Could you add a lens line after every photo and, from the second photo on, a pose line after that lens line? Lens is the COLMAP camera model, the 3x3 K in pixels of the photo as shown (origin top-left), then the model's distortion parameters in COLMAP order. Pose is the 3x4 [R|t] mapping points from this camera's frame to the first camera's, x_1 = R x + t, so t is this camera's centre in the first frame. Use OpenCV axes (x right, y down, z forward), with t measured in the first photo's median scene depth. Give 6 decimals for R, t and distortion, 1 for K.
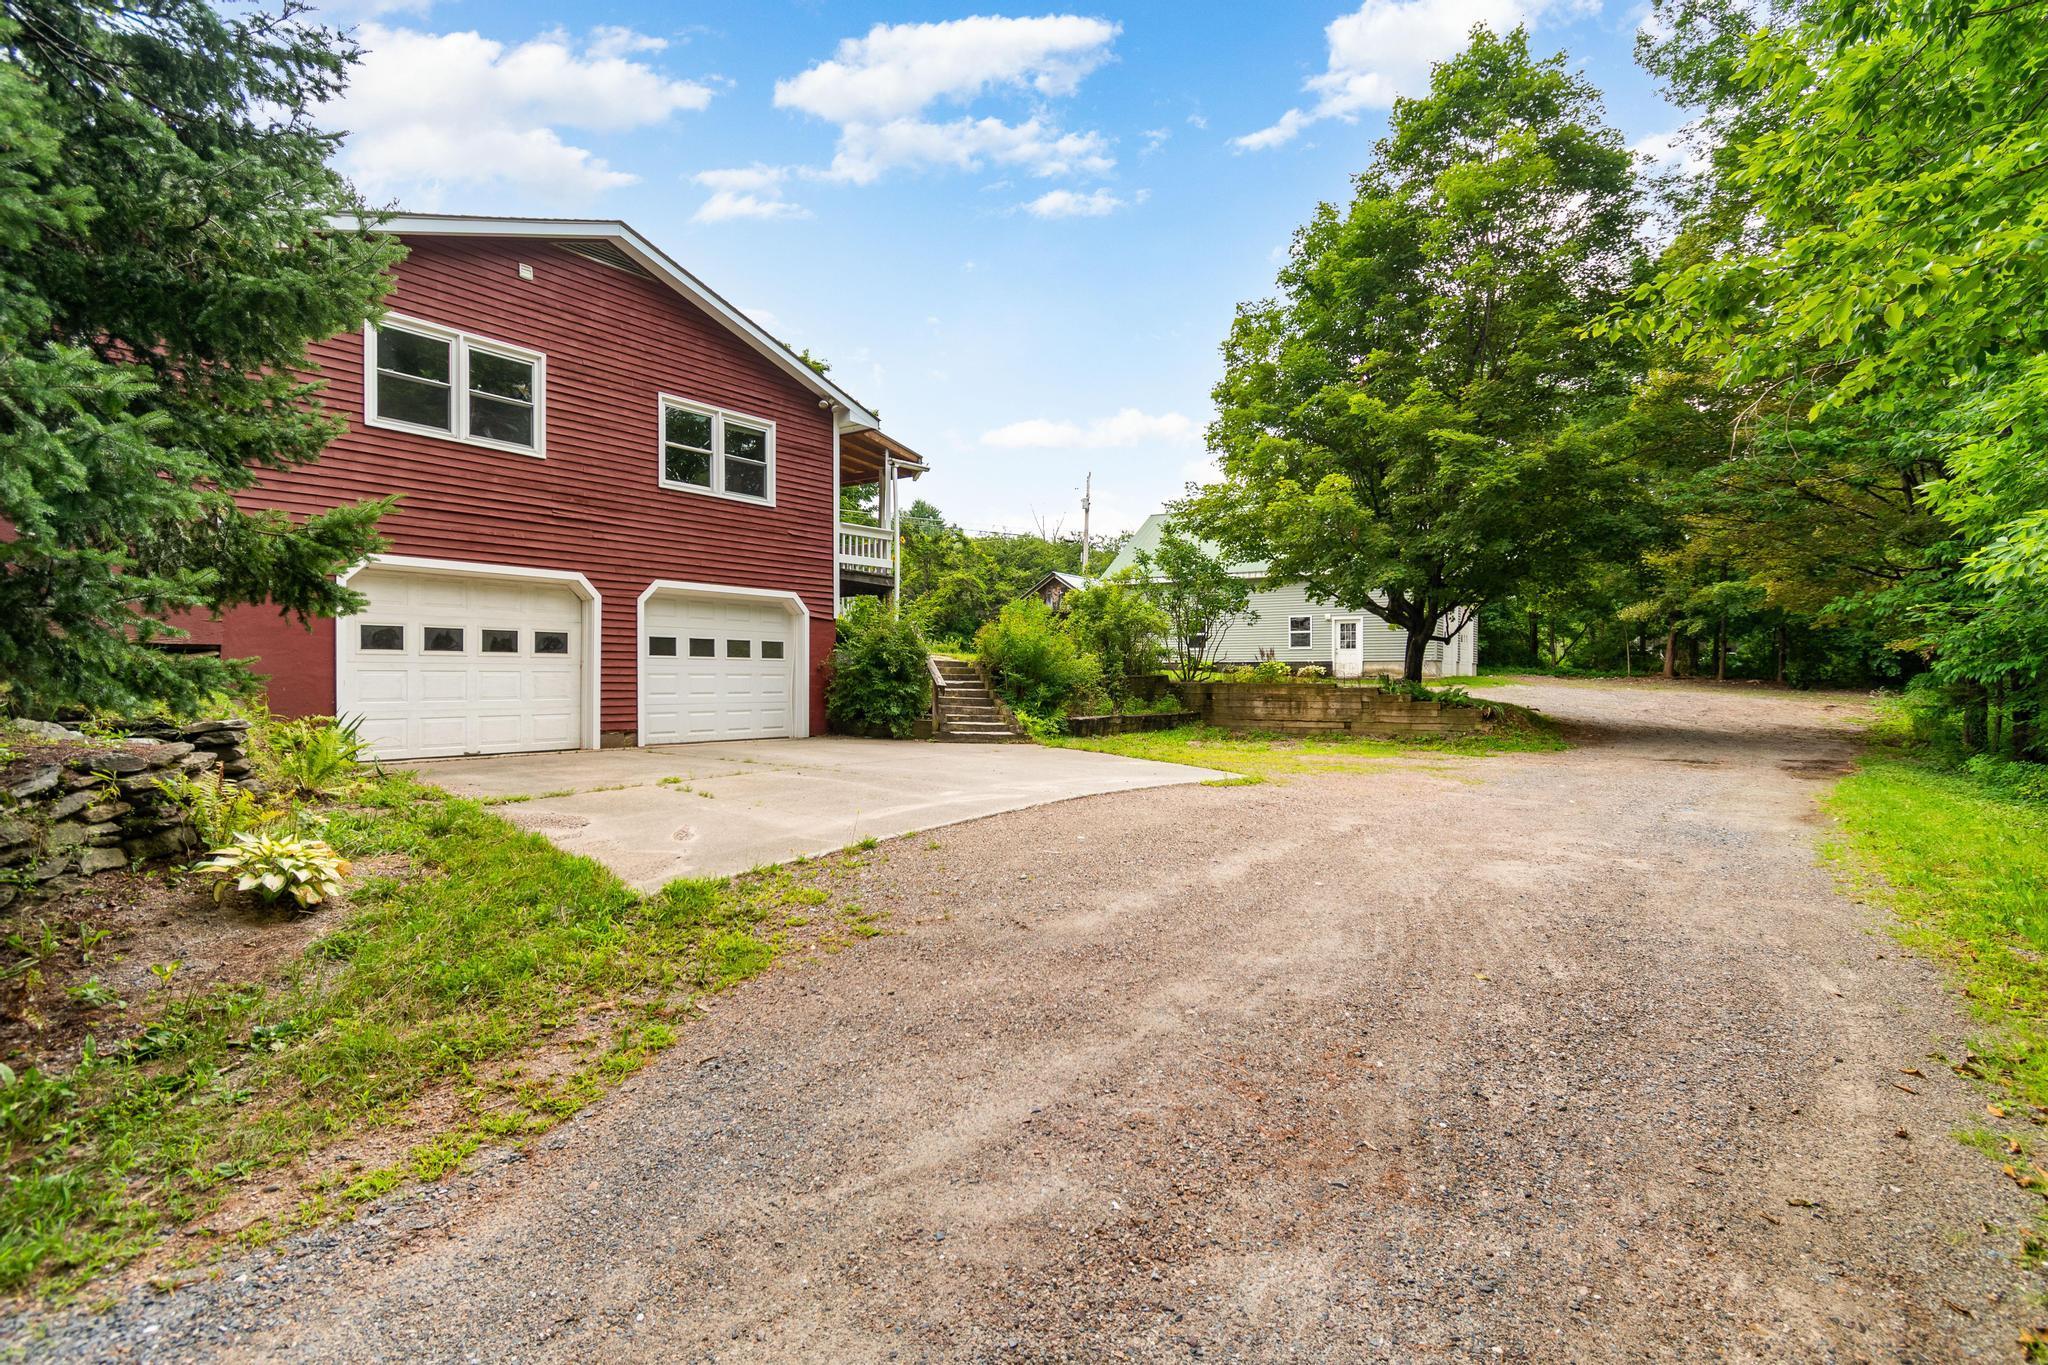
lens RADIAL K [[1020.3, 0, 1036.1], [0, 1020.3, 641.1], [0, 0, 1]] dist [-0.003231, -0.000614]
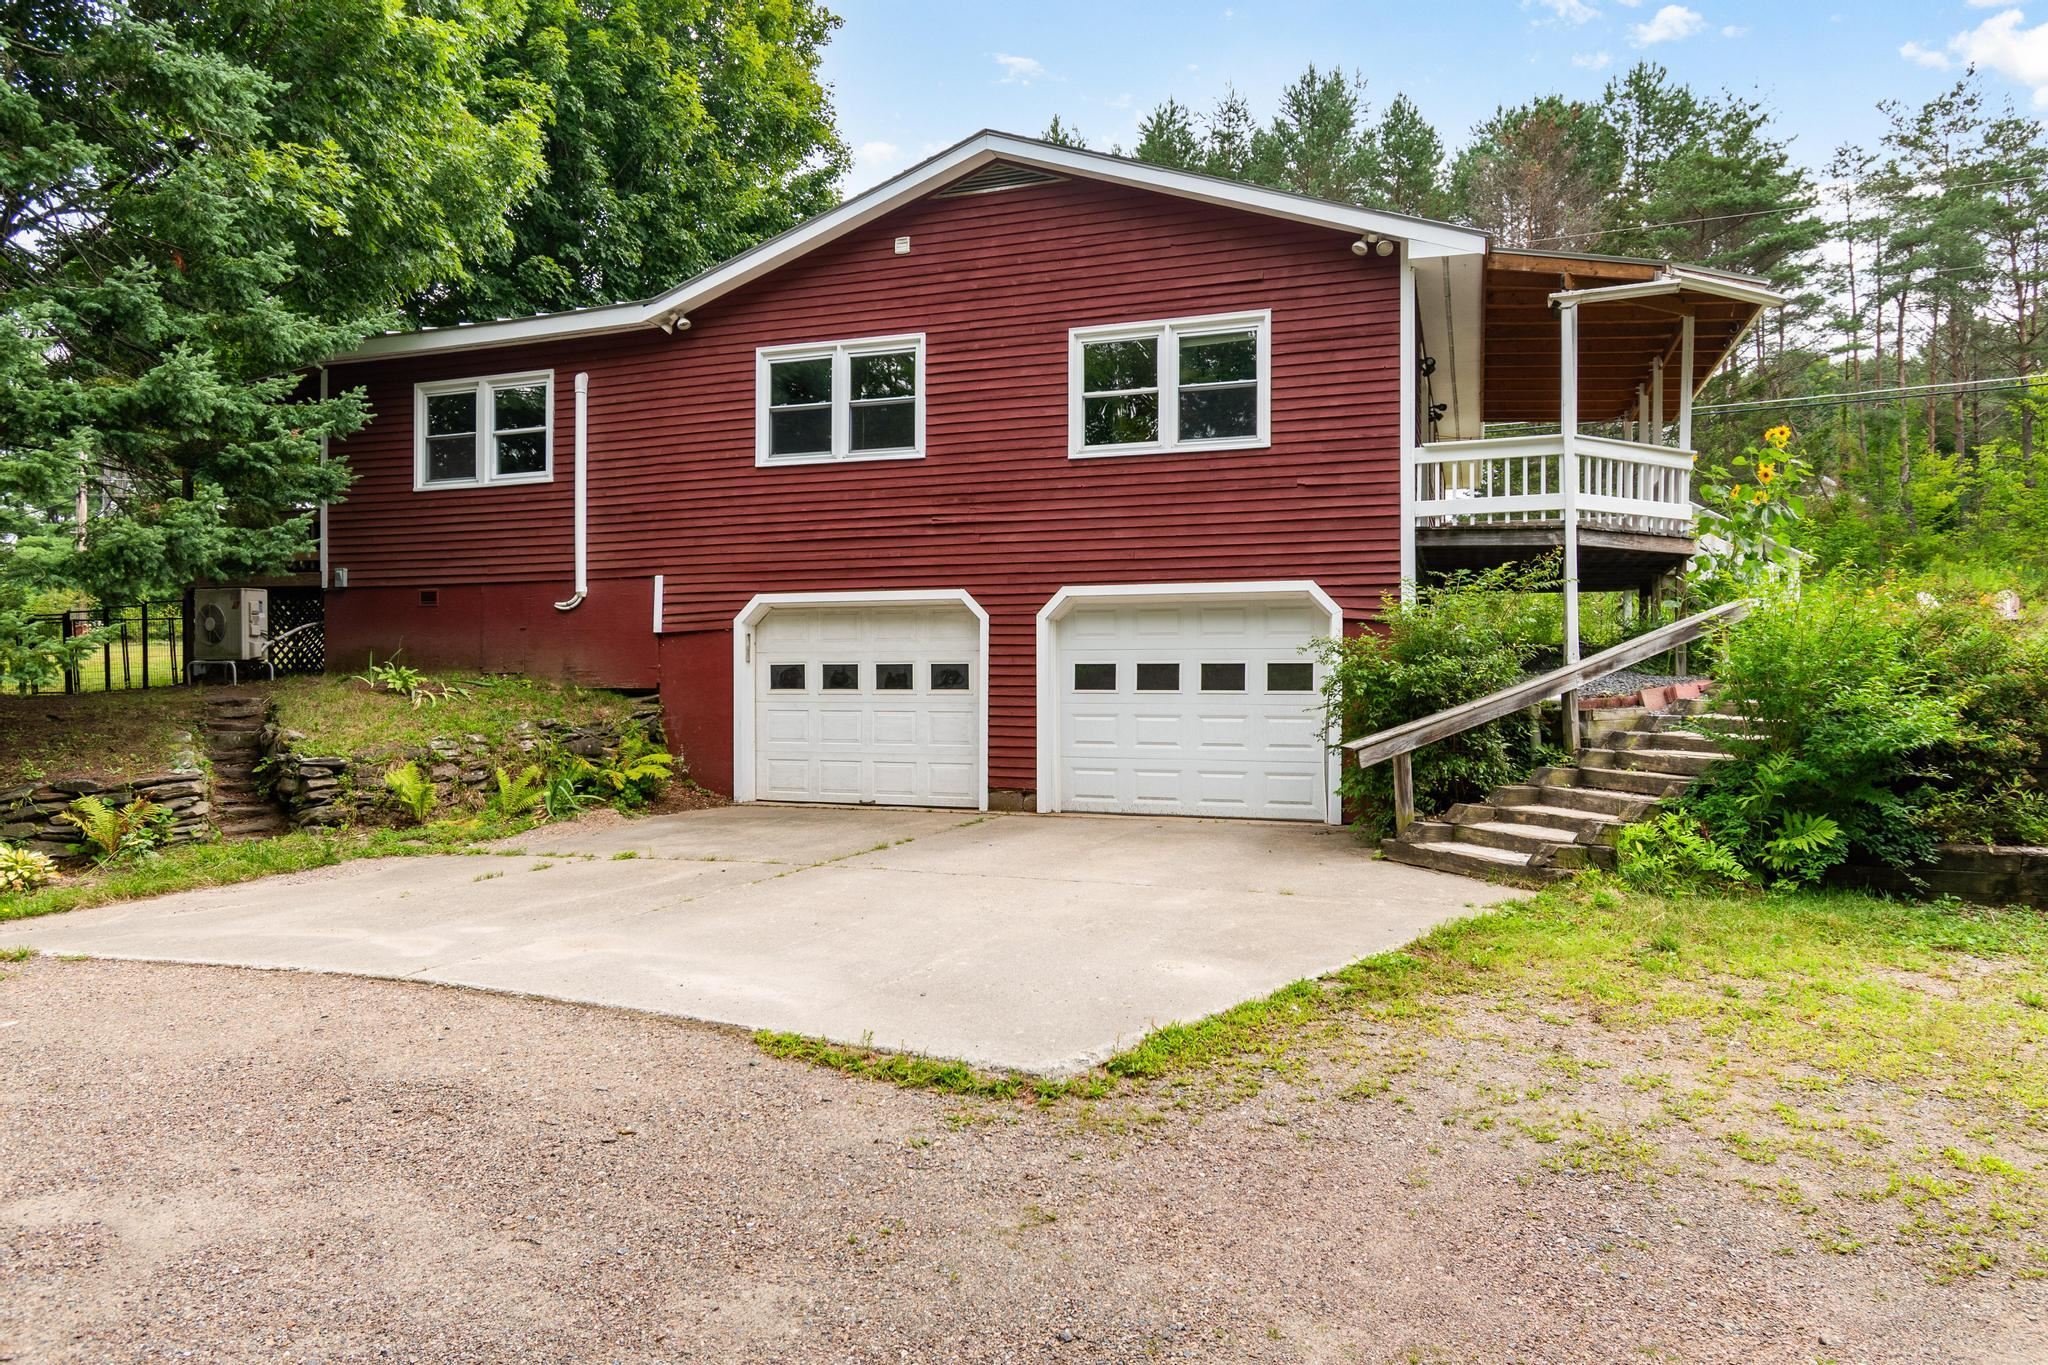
lens RADIAL K [[1117.0, 0, 1024.0], [0, 1117.0, 682.5], [0, 0, 1]] dist [0.002958, 0.000063]
pose [[0.312538, -0.024105, -0.949599, 0.391925], [0.024902, 0.999542, -0.017177, 0.022616], [0.949579, -0.018279, 0.312995, 0.748496]]
